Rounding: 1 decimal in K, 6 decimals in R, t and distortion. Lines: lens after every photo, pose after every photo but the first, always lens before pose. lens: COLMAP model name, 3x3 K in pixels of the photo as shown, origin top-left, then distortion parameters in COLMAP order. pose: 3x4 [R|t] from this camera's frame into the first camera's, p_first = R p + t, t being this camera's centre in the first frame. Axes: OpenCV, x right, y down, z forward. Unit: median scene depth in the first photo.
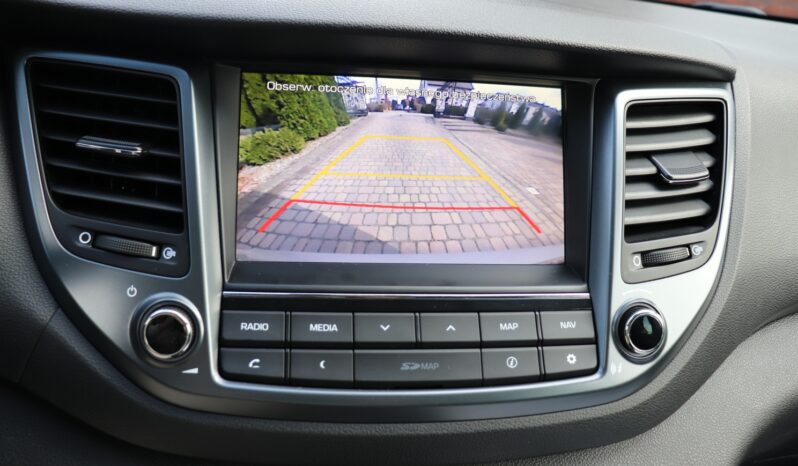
lens RADIAL K [[675.5, 0, 390.5], [0, 675.5, 219.9], [0, 0, 1]] dist [-0.137440, 0.014716]
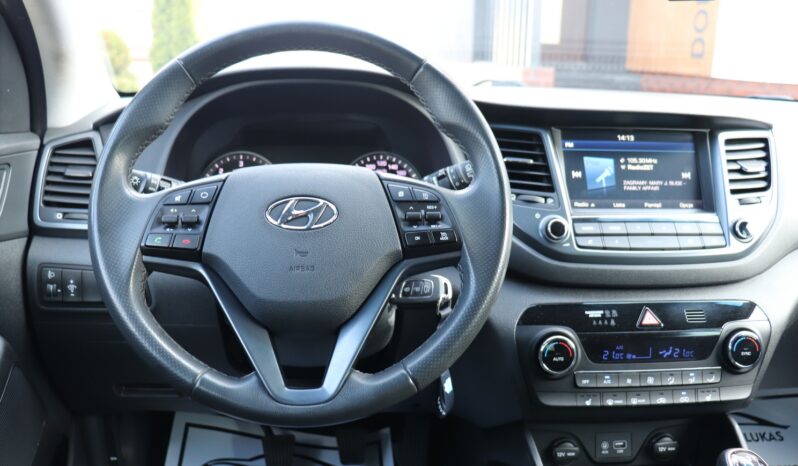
lens RADIAL K [[658.7, 0, 395.2], [0, 658.7, 230.1], [0, 0, 1]] dist [-0.171225, 0.133605]
pose [[0.995952, -0.043617, -0.078596, -0.678992], [0.031168, 0.987708, -0.153170, 0.480713], [0.084310, 0.150100, 0.985069, -1.327160]]
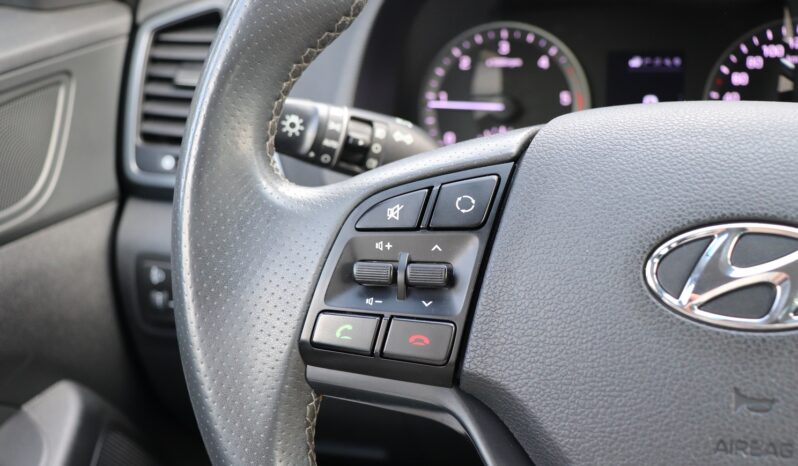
lens RADIAL K [[789.8, 0, 385.3], [0, 789.8, 239.2], [0, 0, 1]] dist [-0.078735, 0.000000]
pose [[0.923180, 0.025518, -0.383519, -1.087363], [-0.007130, 0.998759, 0.049291, 0.112166], [0.384301, -0.042770, 0.922217, -0.432224]]
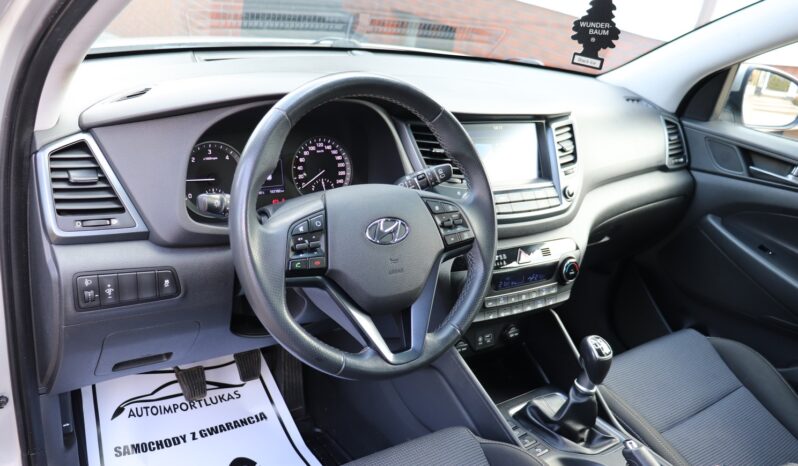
lens RADIAL K [[658.7, 0, 395.3], [0, 658.7, 233.8], [0, 0, 1]] dist [-0.171225, 0.133605]
pose [[0.898639, -0.125754, 0.420279, -2.006125], [0.094328, 0.991014, 0.094836, -0.035819], [-0.428428, -0.045579, 0.902426, -1.821940]]
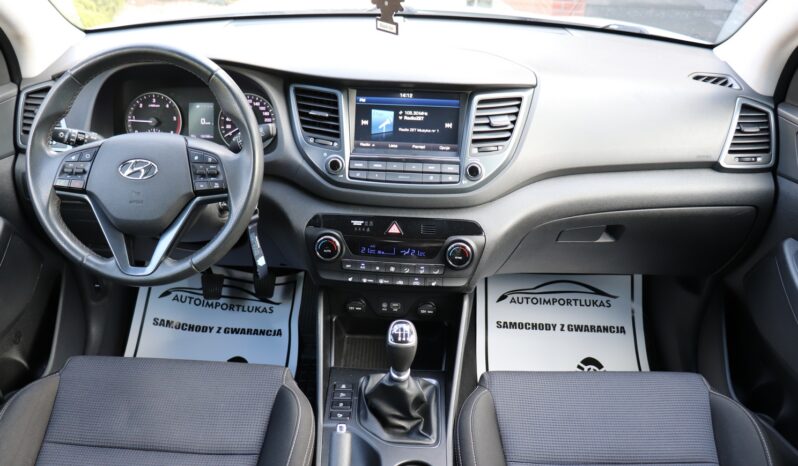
lens RADIAL K [[658.7, 0, 394.1], [0, 658.7, 227.2], [0, 0, 1]] dist [-0.171225, 0.133605]
pose [[0.980976, 0.039925, -0.189977, 0.632234], [-0.018369, 0.993322, 0.113902, 0.081671], [0.193256, -0.108245, 0.975159, -2.309157]]
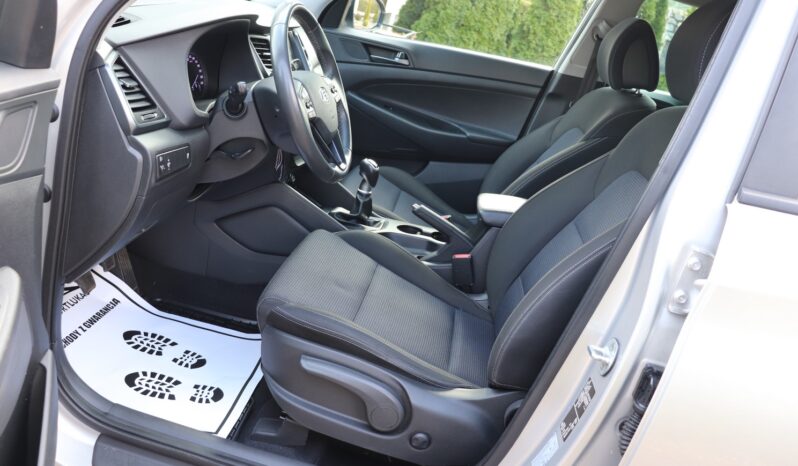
lens RADIAL K [[658.7, 0, 397.4], [0, 658.7, 230.4], [0, 0, 1]] dist [-0.171225, 0.133605]
pose [[0.291676, -0.346543, 0.891534, -4.733033], [0.163609, 0.936402, 0.310456, -0.216469], [-0.942421, 0.055311, 0.329823, -1.380766]]
